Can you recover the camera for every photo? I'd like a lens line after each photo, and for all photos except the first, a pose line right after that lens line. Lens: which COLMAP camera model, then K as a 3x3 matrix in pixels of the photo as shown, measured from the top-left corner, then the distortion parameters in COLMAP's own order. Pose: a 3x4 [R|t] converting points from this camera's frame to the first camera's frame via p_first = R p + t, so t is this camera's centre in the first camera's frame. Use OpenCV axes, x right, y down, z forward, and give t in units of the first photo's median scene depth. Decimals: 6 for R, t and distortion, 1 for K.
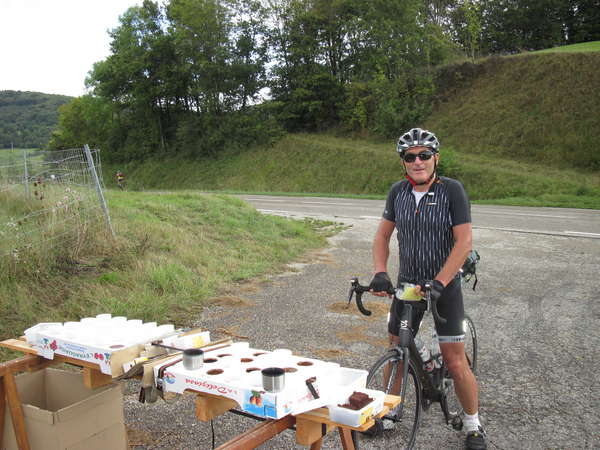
lens RADIAL K [[644.8, 0, 300.0], [0, 644.8, 225.0], [0, 0, 1]] dist [-0.194131, 0.210183]
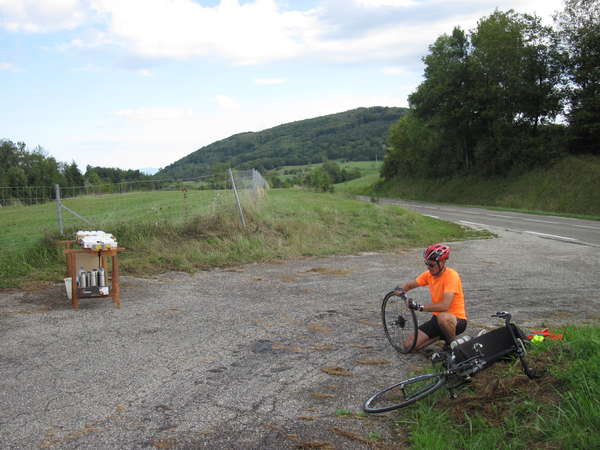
lens RADIAL K [[644.8, 0, 300.0], [0, 644.8, 225.0], [0, 0, 1]] dist [-0.194131, 0.210183]
pose [[0.851927, 0.058431, -0.520390, 0.135699], [-0.070515, 0.997505, -0.003436, 0.002688], [0.518891, 0.039622, 0.853922, -0.068495]]
